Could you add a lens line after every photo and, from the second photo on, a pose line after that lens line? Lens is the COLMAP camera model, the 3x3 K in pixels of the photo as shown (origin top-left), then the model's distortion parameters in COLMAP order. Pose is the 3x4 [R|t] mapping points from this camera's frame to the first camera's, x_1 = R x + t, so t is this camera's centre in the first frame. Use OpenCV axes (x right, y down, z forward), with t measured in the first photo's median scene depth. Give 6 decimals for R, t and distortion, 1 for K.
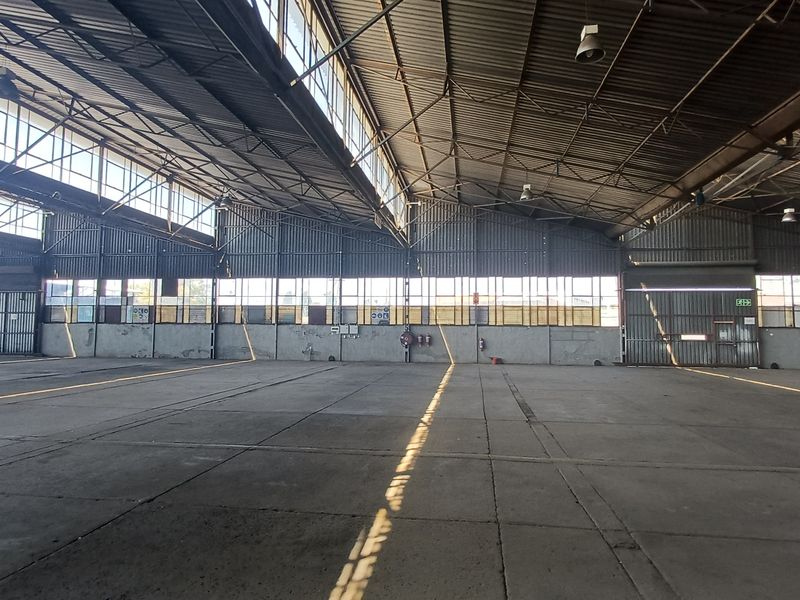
lens RADIAL K [[481.2, 0, 400.0], [0, 481.2, 300.0], [0, 0, 1]] dist [-0.001712, -0.001525]
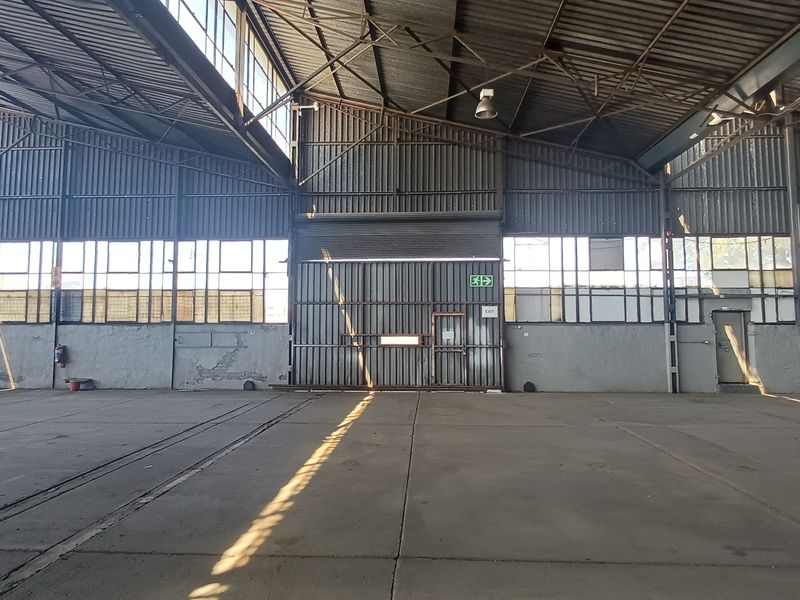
lens RADIAL K [[476.4, 0, 400.0], [0, 476.4, 300.0], [0, 0, 1]] dist [0.034762, -0.000443]
pose [[0.996899, -0.003842, 0.078592, 0.550356], [0.003570, 0.999987, 0.003601, 0.025234], [-0.078605, -0.003309, 0.996900, 0.404168]]
